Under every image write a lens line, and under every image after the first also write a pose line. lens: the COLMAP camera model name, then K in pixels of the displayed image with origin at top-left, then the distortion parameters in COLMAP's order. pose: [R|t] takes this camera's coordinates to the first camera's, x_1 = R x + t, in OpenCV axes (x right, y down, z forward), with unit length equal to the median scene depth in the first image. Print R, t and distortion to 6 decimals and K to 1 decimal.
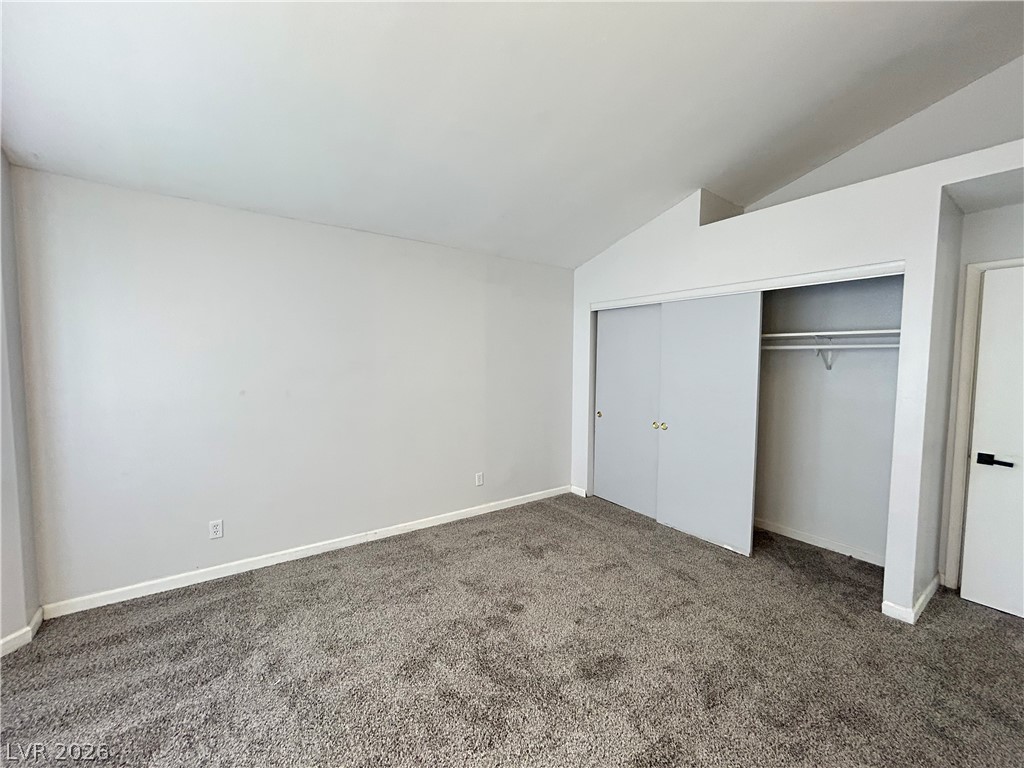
lens RADIAL K [[416.1, 0, 512.0], [0, 416.1, 384.0], [0, 0, 1]] dist [-0.001624, 0.000077]
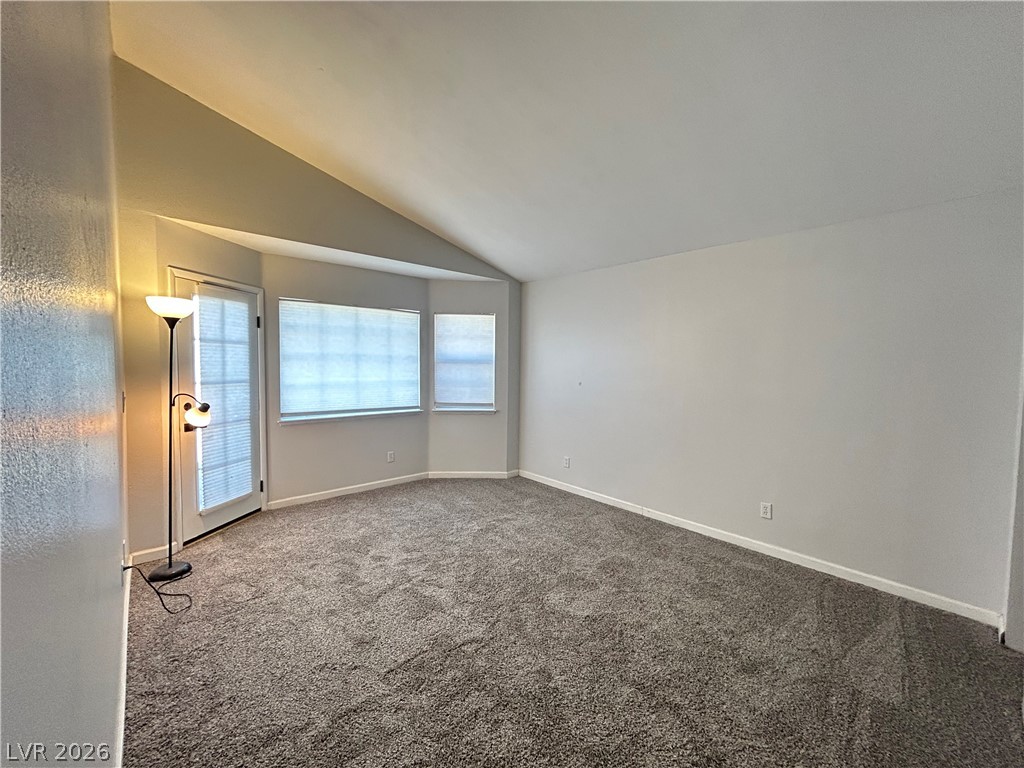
lens RADIAL K [[416.1, 0, 512.0], [0, 416.1, 384.0], [0, 0, 1]] dist [-0.001624, 0.000077]
pose [[0.139098, 0.075924, -0.987364, 0.728356], [-0.060665, 0.995837, 0.068029, -0.066182], [0.988419, 0.050435, 0.143125, 0.378543]]
